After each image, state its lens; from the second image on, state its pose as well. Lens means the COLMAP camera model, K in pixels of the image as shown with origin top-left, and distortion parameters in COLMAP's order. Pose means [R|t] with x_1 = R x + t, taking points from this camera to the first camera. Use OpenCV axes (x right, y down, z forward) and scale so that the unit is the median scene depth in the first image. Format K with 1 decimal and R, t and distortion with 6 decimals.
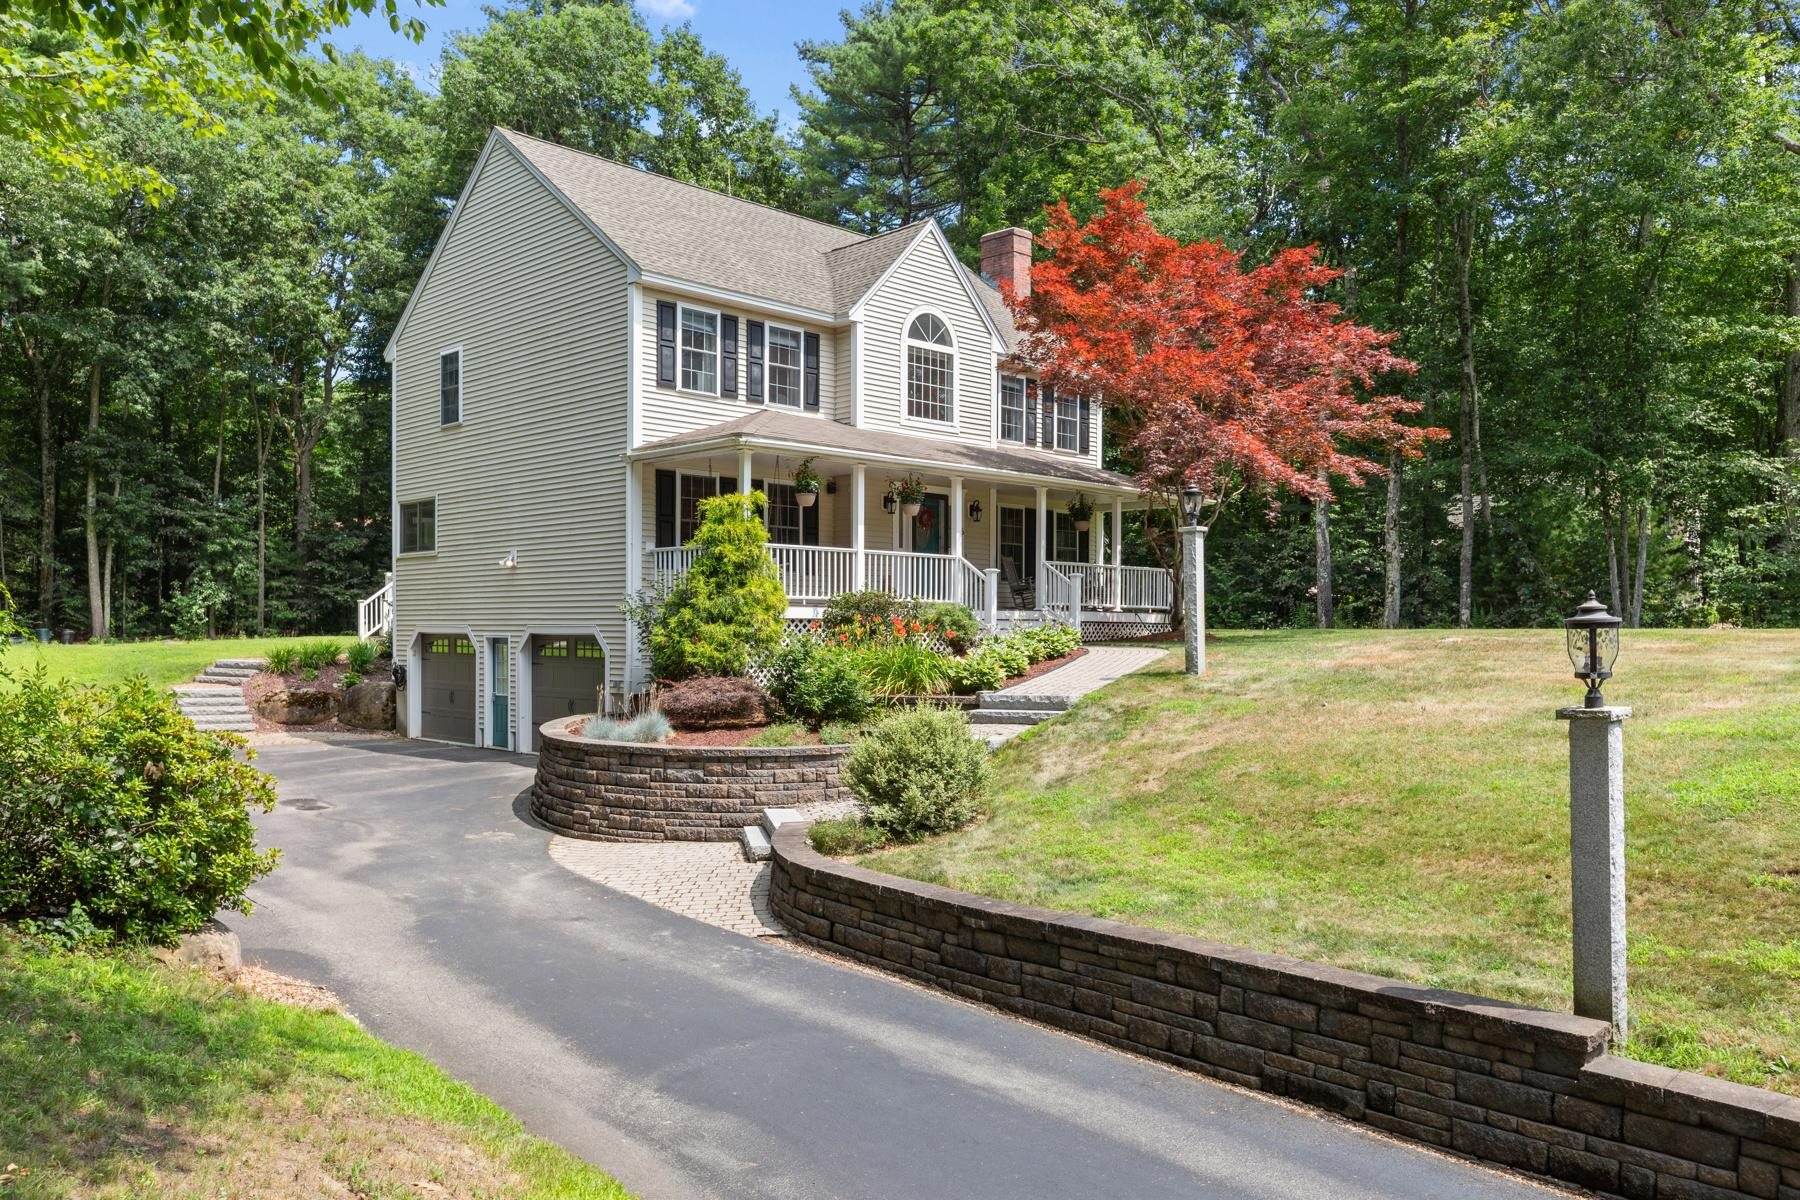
lens RADIAL K [[1326.4, 0, 887.1], [0, 1326.4, 642.3], [0, 0, 1]] dist [0.004340, 0.002340]
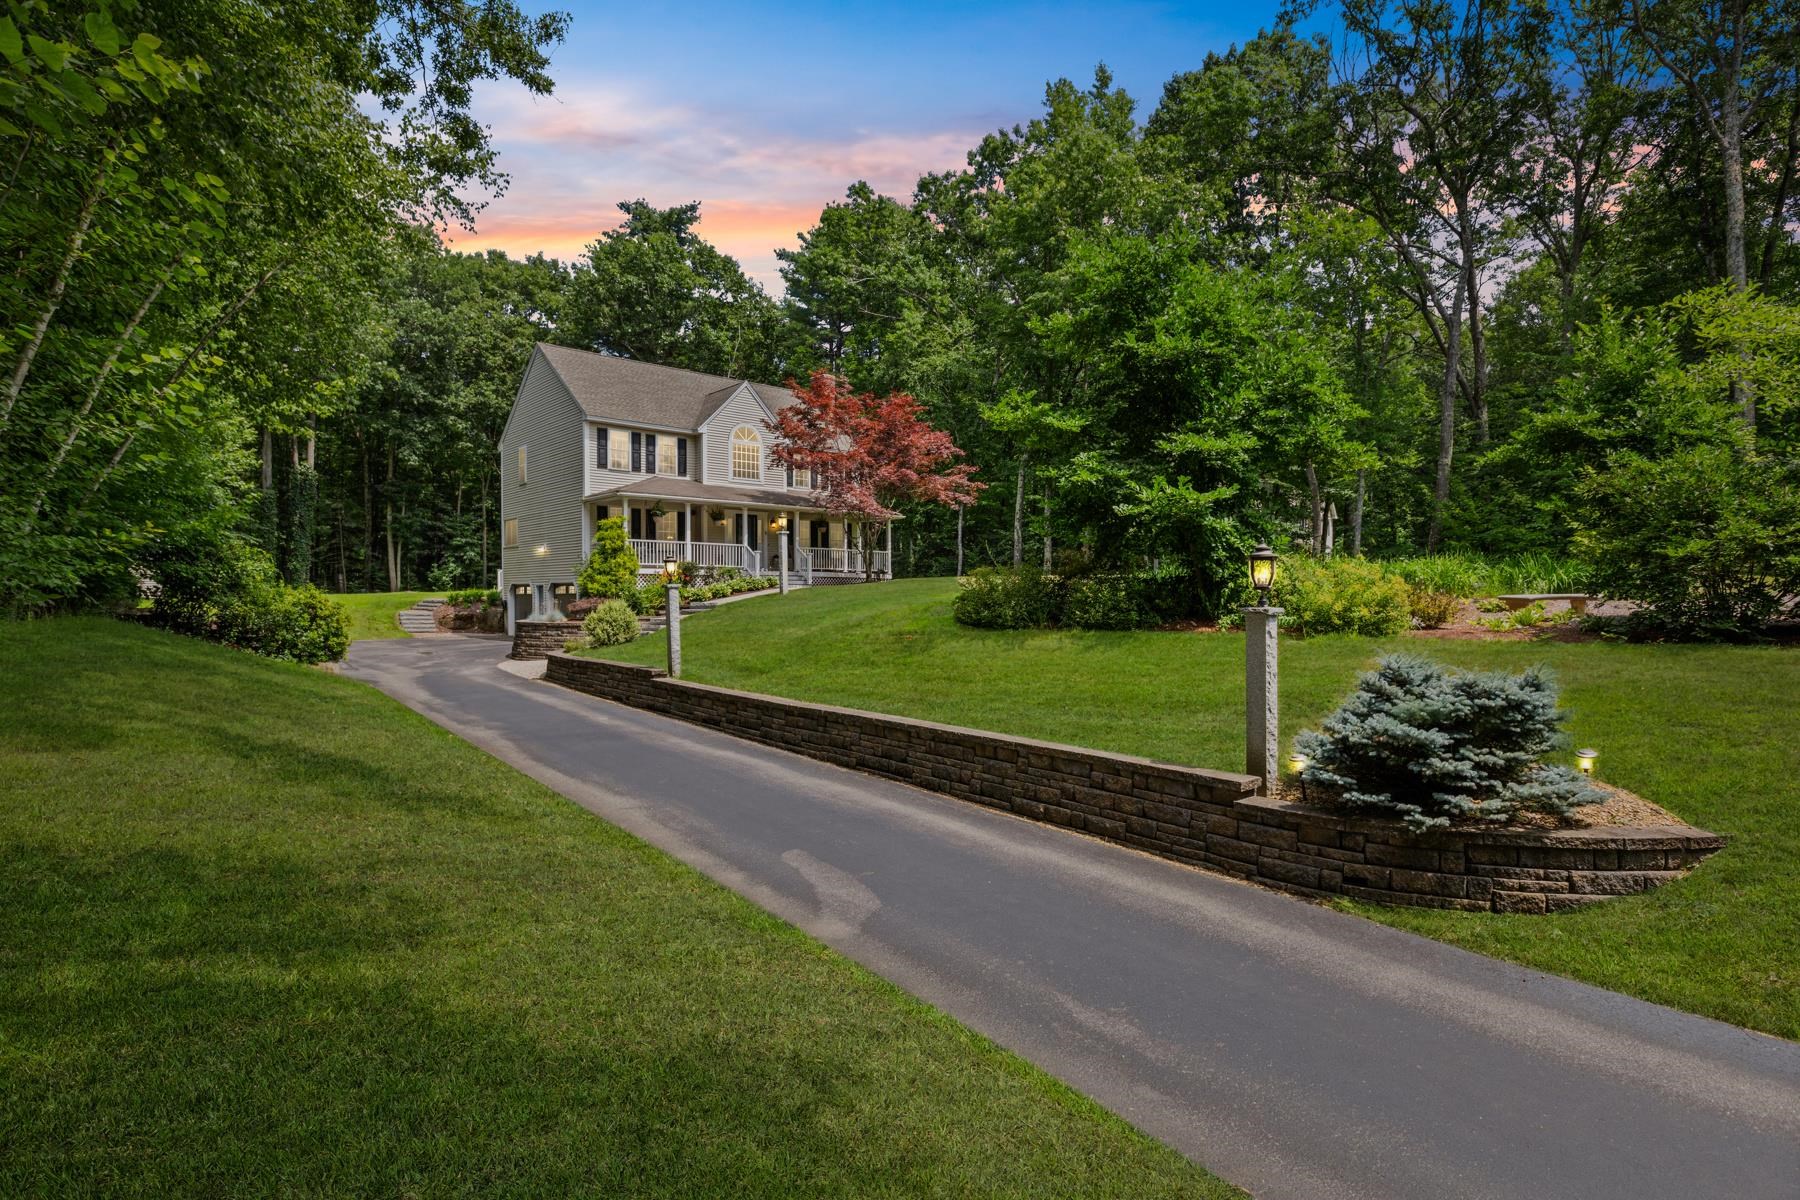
lens RADIAL K [[931.0, 0, 901.2], [0, 931.0, 607.1], [0, 0, 1]] dist [0.006654, 0.000507]
pose [[0.997393, -0.001346, -0.072154, 0.390500], [0.001377, 0.999999, 0.000368, 0.032003], [0.072153, -0.000466, 0.997393, -0.436064]]
